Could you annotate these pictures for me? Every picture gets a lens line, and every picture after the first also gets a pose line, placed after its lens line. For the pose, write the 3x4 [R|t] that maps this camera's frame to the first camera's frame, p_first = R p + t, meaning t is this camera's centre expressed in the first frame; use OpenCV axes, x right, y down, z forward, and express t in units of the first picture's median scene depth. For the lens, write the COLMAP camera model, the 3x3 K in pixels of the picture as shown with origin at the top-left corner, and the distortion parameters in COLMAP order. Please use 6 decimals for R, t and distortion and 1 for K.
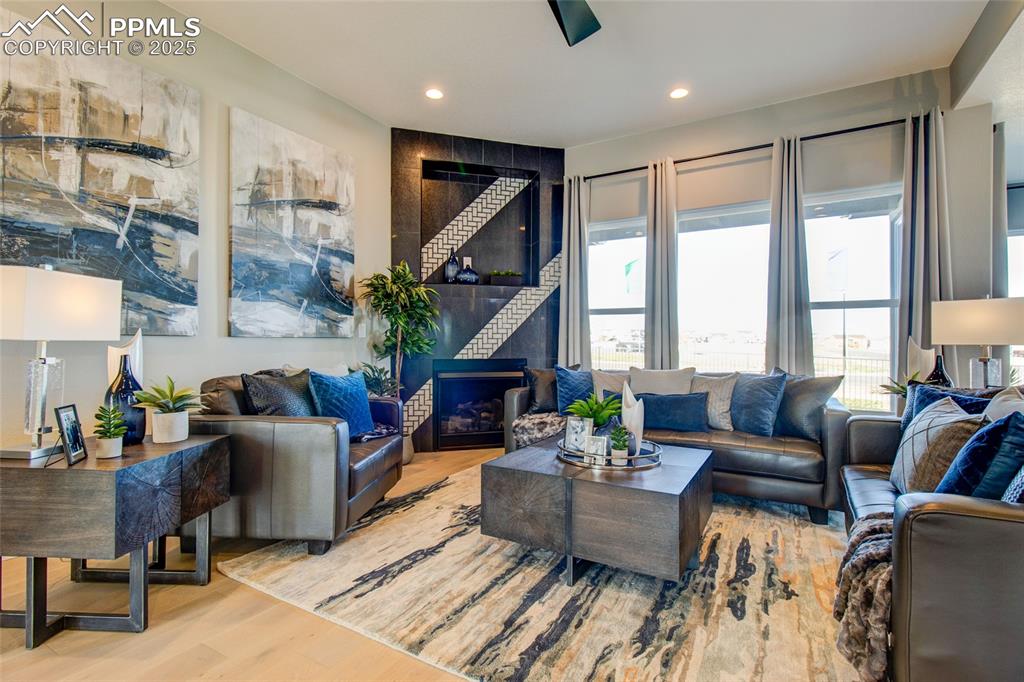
lens RADIAL K [[466.1, 0, 535.9], [0, 466.1, 345.4], [0, 0, 1]] dist [0.012527, -0.007989]
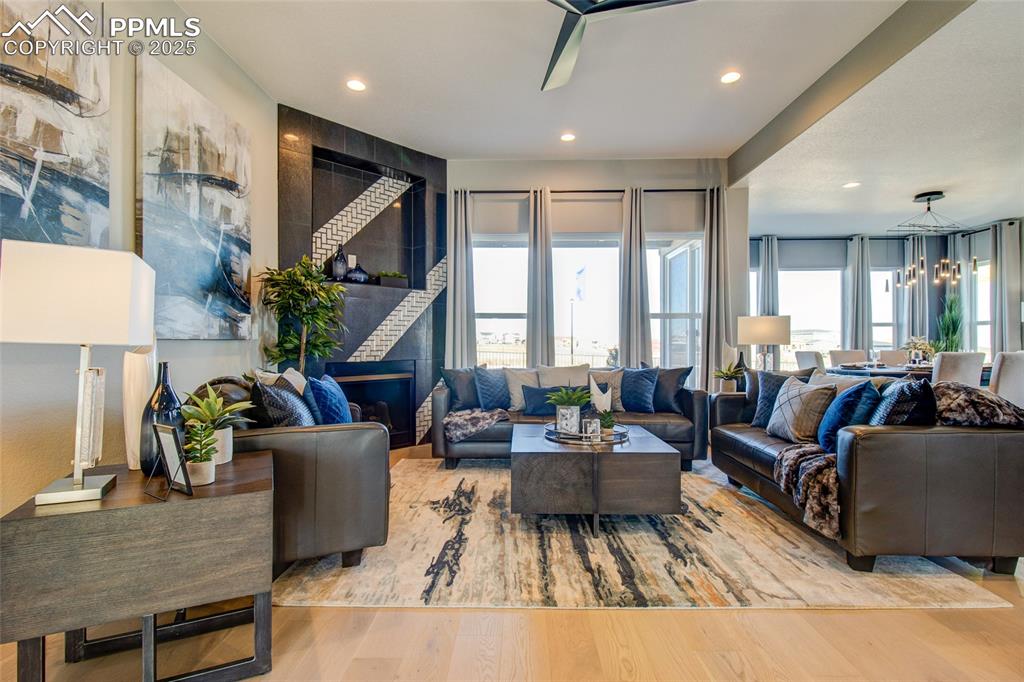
lens RADIAL K [[466.1, 0, 516.5], [0, 466.1, 349.4], [0, 0, 1]] dist [0.012527, -0.007989]
pose [[0.882670, -0.009457, 0.469899, -0.527855], [0.006132, 0.999944, 0.008606, -0.003952], [-0.469954, -0.004715, 0.882678, -0.003514]]
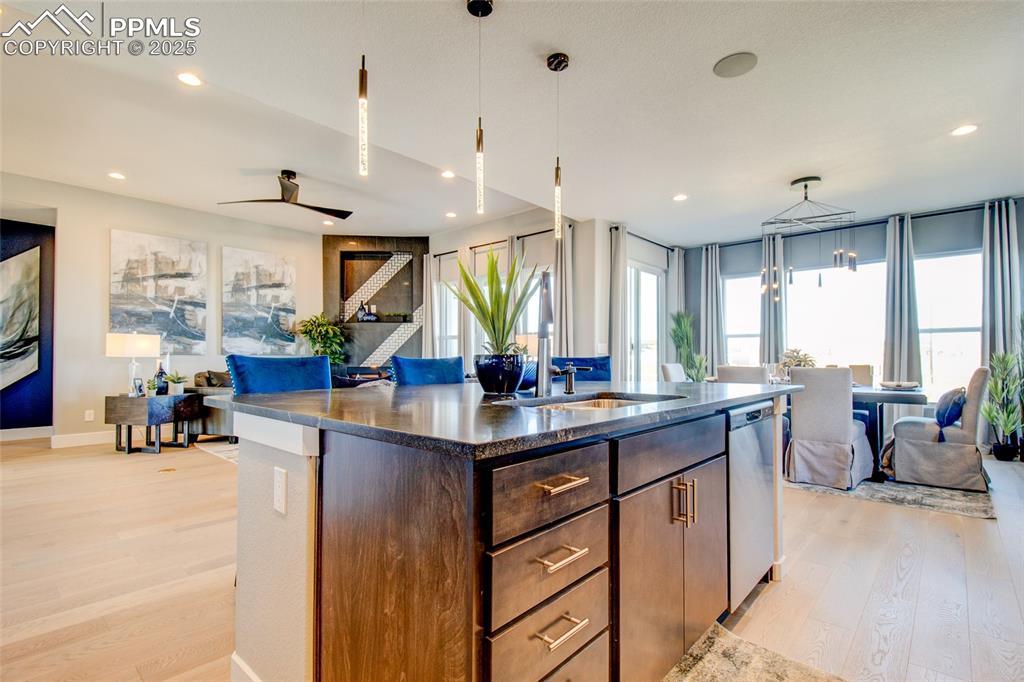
lens RADIAL K [[466.1, 0, 534.3], [0, 466.1, 356.9], [0, 0, 1]] dist [0.012527, -0.007989]
pose [[0.979737, -0.003946, -0.200247, 1.319275], [0.003568, 0.999991, -0.002248, 0.002001], [0.200254, 0.001487, 0.979743, -0.908108]]
